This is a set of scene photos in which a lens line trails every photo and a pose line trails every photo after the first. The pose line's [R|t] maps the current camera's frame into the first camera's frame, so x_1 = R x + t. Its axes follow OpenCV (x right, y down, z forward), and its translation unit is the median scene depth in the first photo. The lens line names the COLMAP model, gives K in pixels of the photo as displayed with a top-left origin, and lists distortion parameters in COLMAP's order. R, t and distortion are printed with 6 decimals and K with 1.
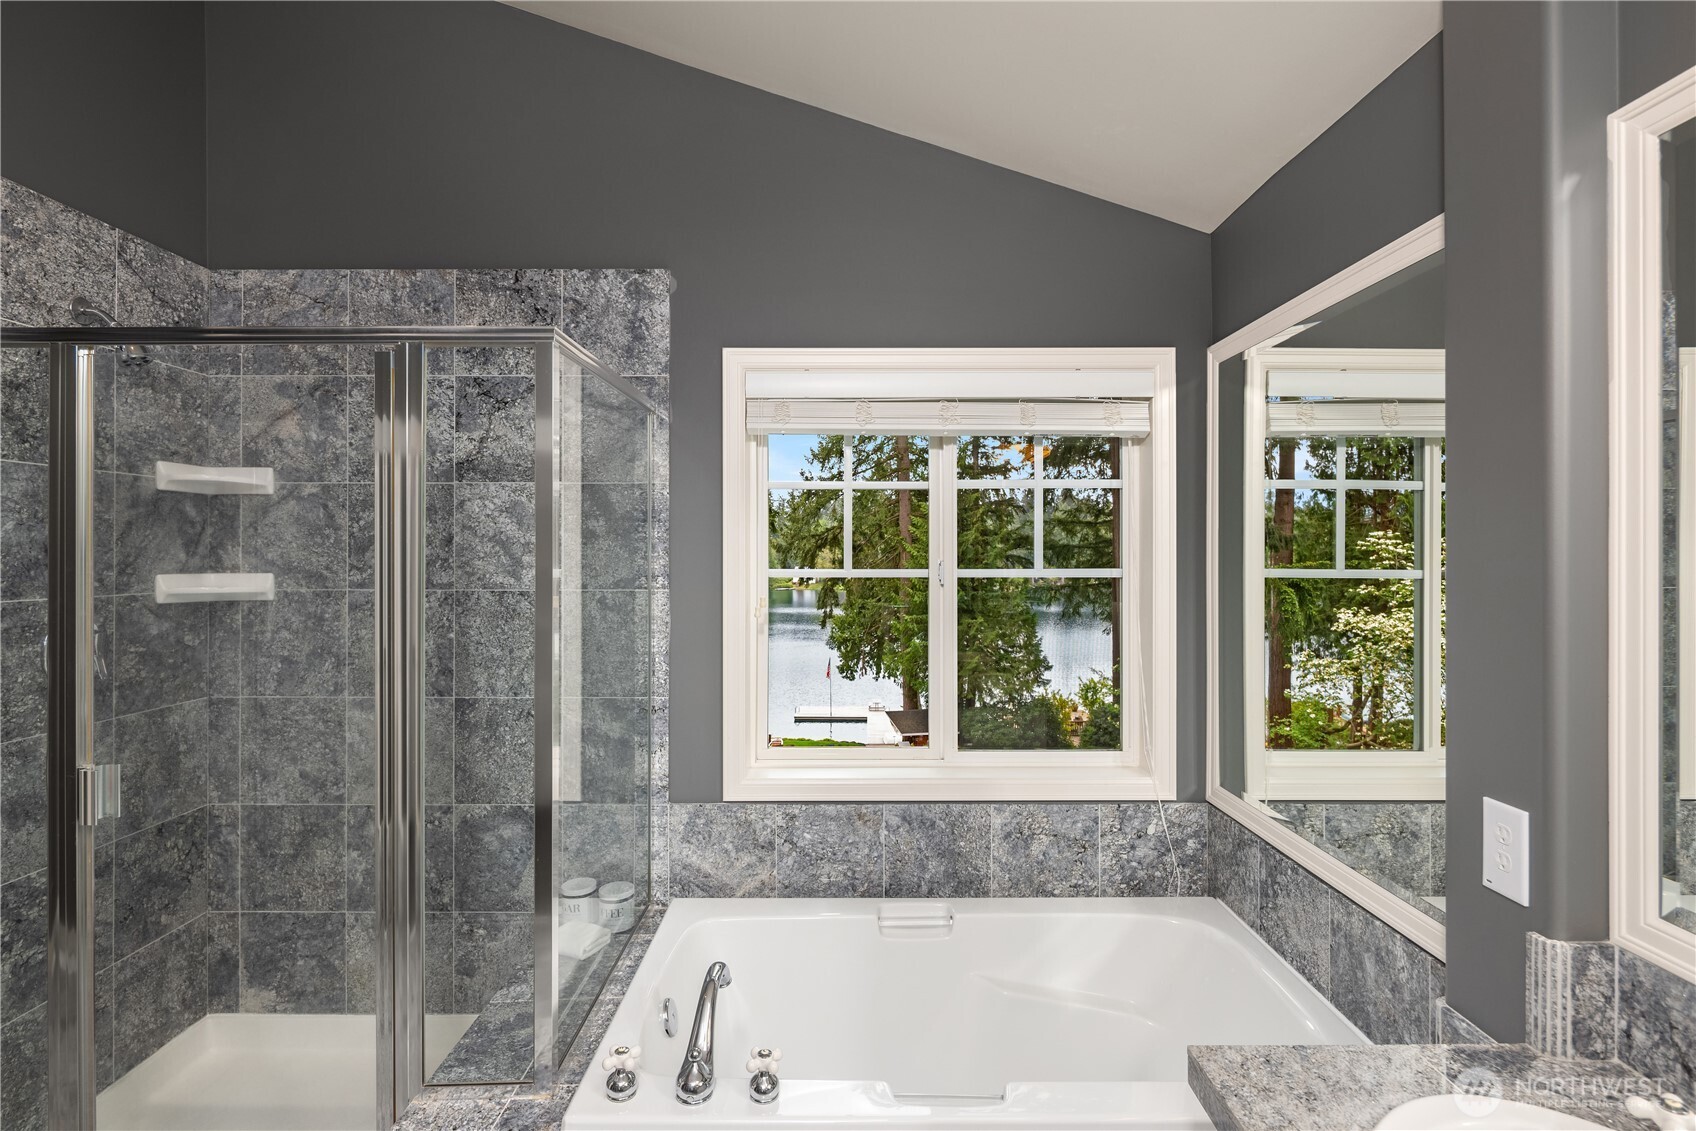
lens RADIAL K [[835.4, 0, 849.6], [0, 835.4, 556.4], [0, 0, 1]] dist [0.003601, -0.000088]
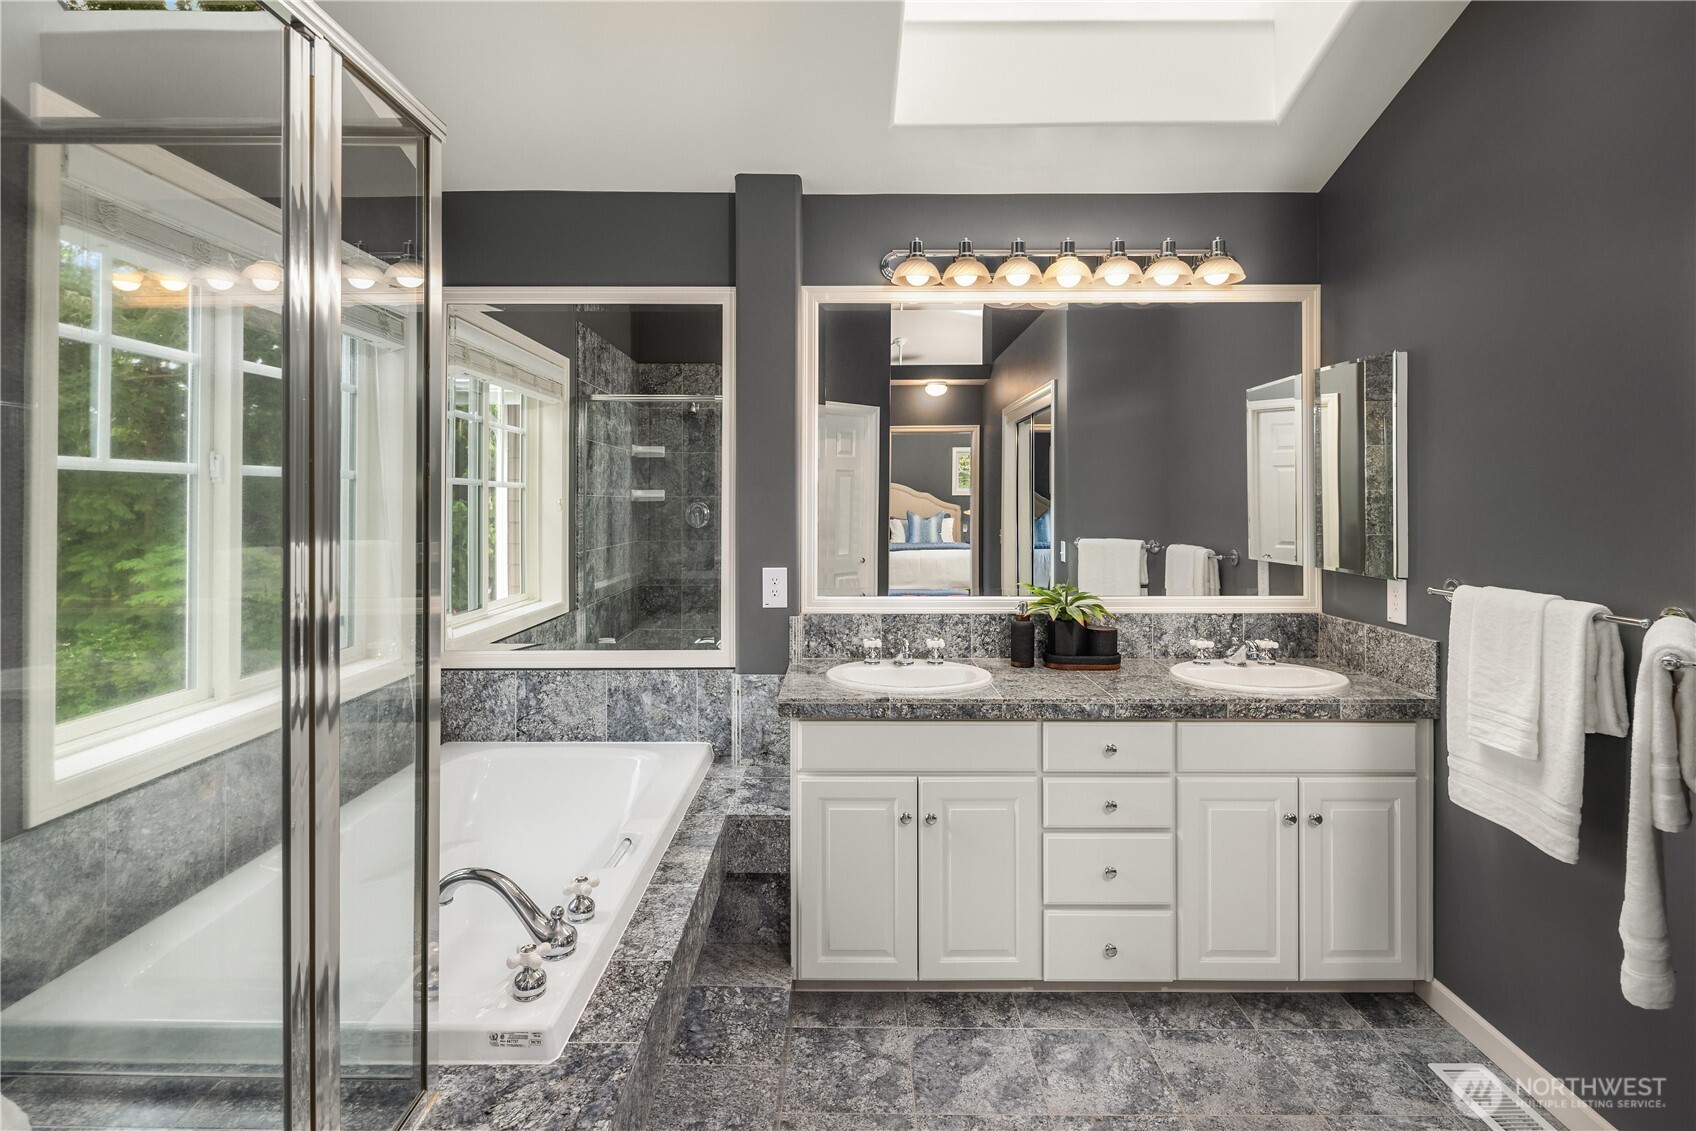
lens RADIAL K [[835.4, 0, 846.3], [0, 835.4, 499.3], [0, 0, 1]] dist [0.003601, -0.000088]
pose [[0.010039, -0.002010, 0.999948, -0.956807], [0.005222, 0.999984, 0.001958, 0.066830], [-0.999936, 0.005202, 0.010049, 0.497427]]
